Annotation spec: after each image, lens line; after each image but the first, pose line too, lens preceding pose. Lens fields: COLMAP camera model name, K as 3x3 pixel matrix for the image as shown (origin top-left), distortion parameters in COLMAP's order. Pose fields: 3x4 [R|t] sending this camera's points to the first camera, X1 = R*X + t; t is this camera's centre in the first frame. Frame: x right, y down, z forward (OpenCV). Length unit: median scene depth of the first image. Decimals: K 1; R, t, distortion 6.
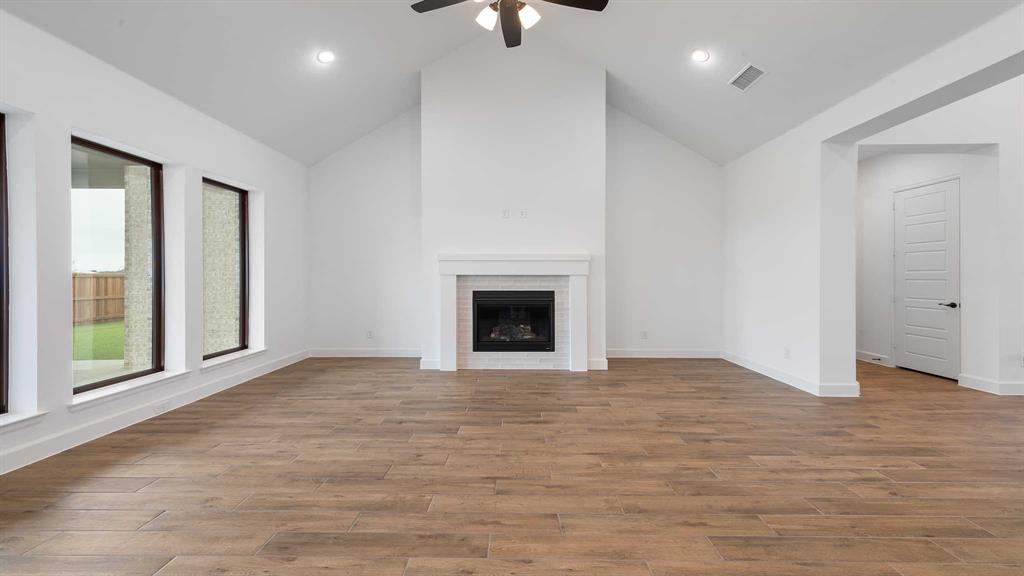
lens RADIAL K [[409.2, 0, 511.4], [0, 409.2, 280.0], [0, 0, 1]] dist [-0.000071, -0.000038]
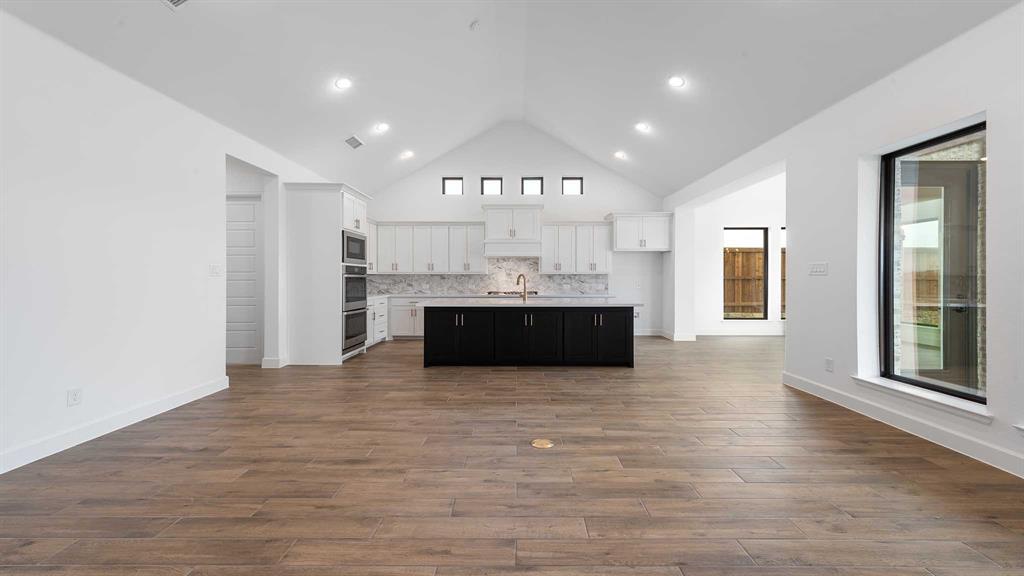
lens RADIAL K [[409.2, 0, 513.3], [0, 409.2, 281.8], [0, 0, 1]] dist [-0.000071, -0.000038]
pose [[-0.999973, 0.001987, -0.007040, -0.033387], [0.001871, 0.999862, 0.016525, -0.012336], [0.007072, 0.016511, -0.999839, 1.967325]]
